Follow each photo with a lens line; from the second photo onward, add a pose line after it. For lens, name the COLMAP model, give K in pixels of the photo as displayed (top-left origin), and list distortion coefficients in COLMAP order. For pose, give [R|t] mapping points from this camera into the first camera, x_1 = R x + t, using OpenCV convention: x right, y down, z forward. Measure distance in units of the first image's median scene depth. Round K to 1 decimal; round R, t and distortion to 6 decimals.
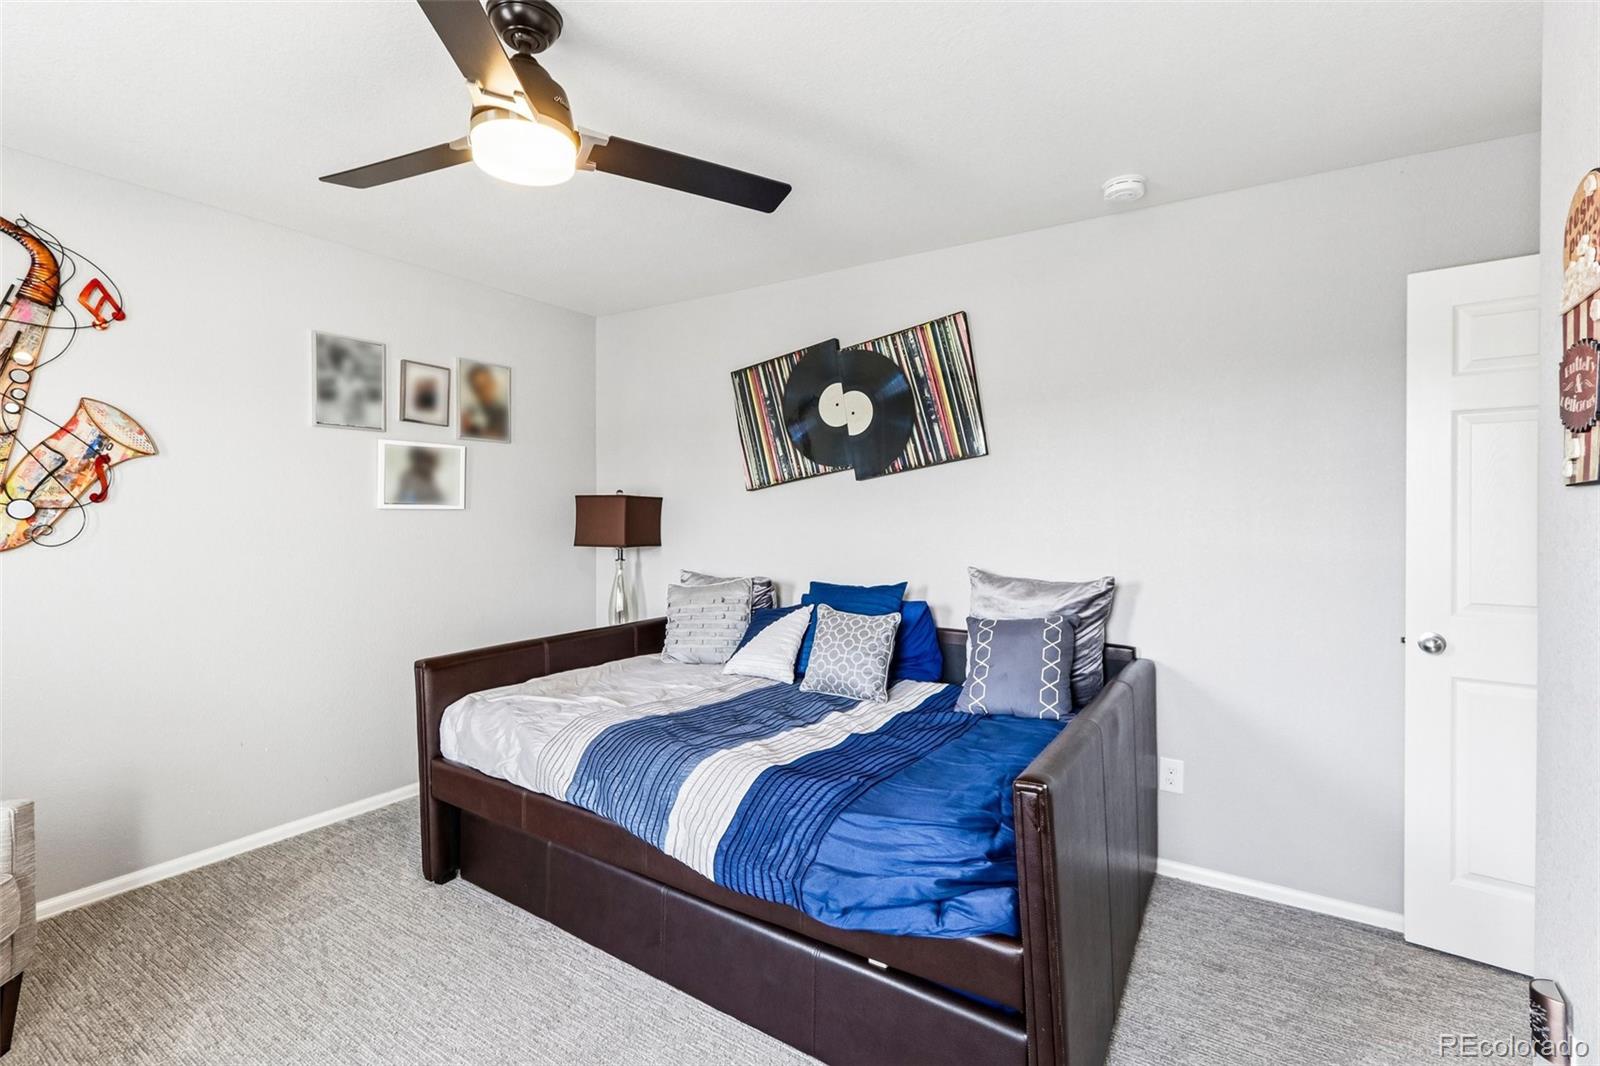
lens RADIAL K [[754.8, 0, 786.2], [0, 754.8, 508.5], [0, 0, 1]] dist [0.000122, 0.001007]
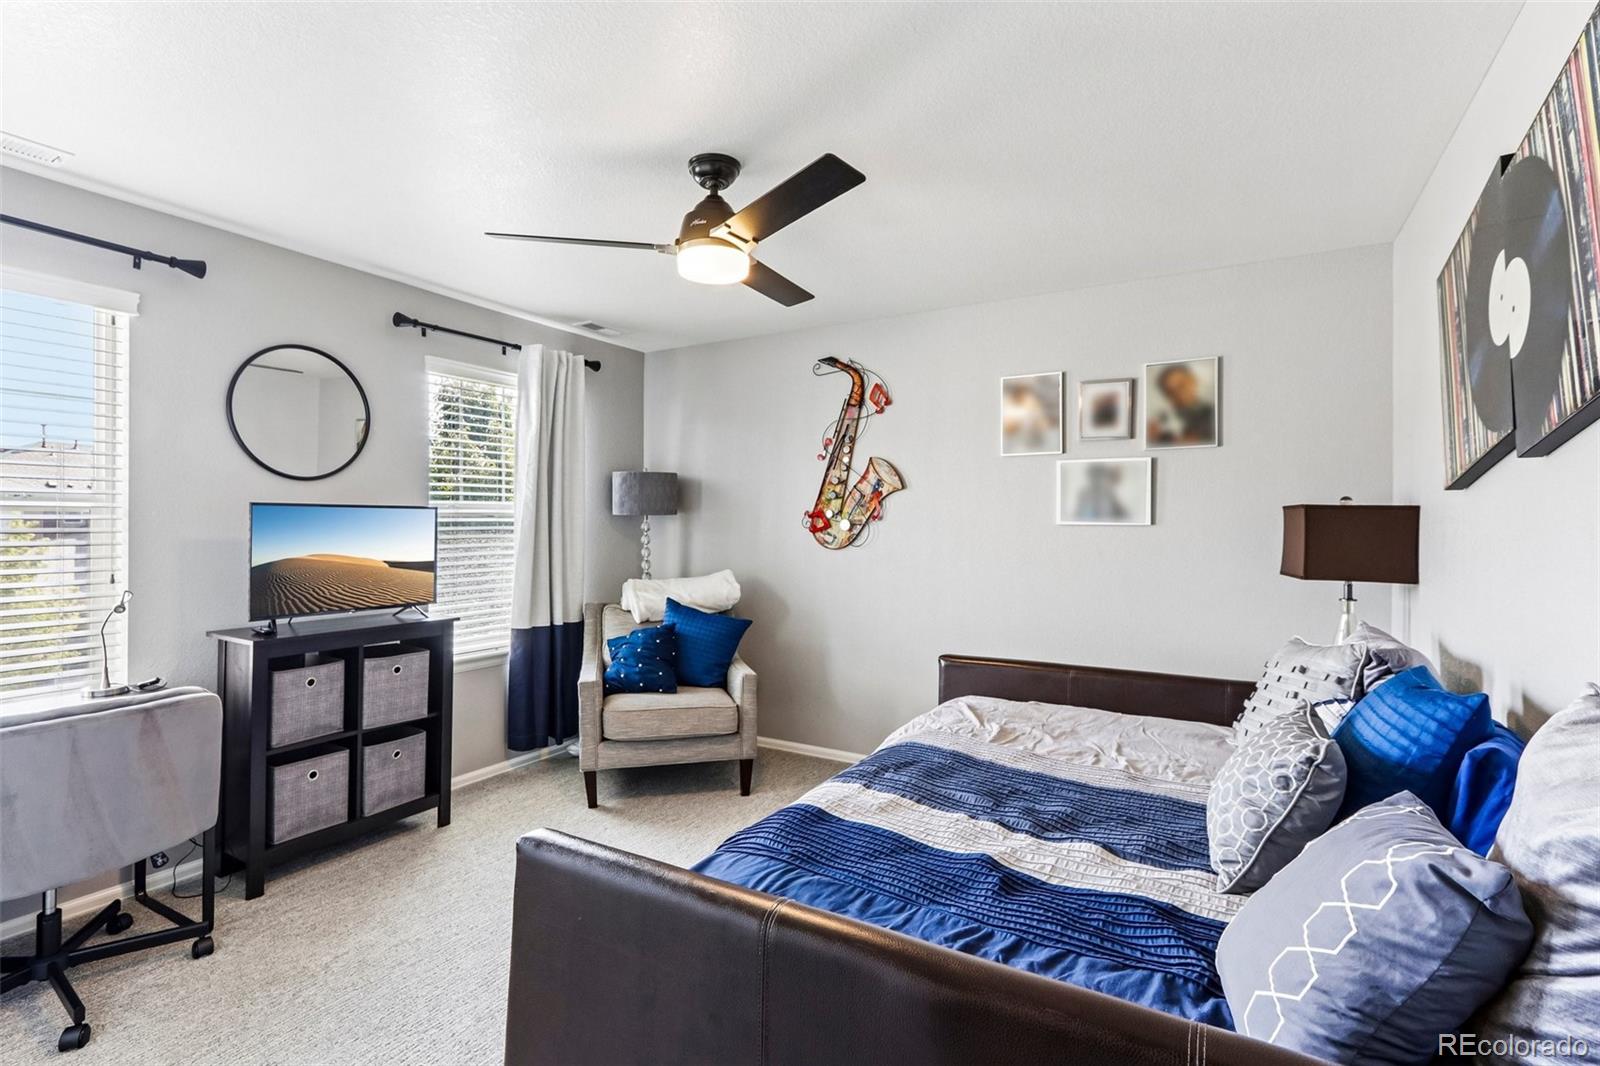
lens RADIAL K [[754.8, 0, 789.4], [0, 754.8, 524.0], [0, 0, 1]] dist [0.000122, 0.001007]
pose [[0.044830, -0.003574, -0.998988, 0.691398], [-0.001632, 0.999992, -0.003651, 0.005455], [0.998993, 0.001794, 0.044824, 0.728716]]
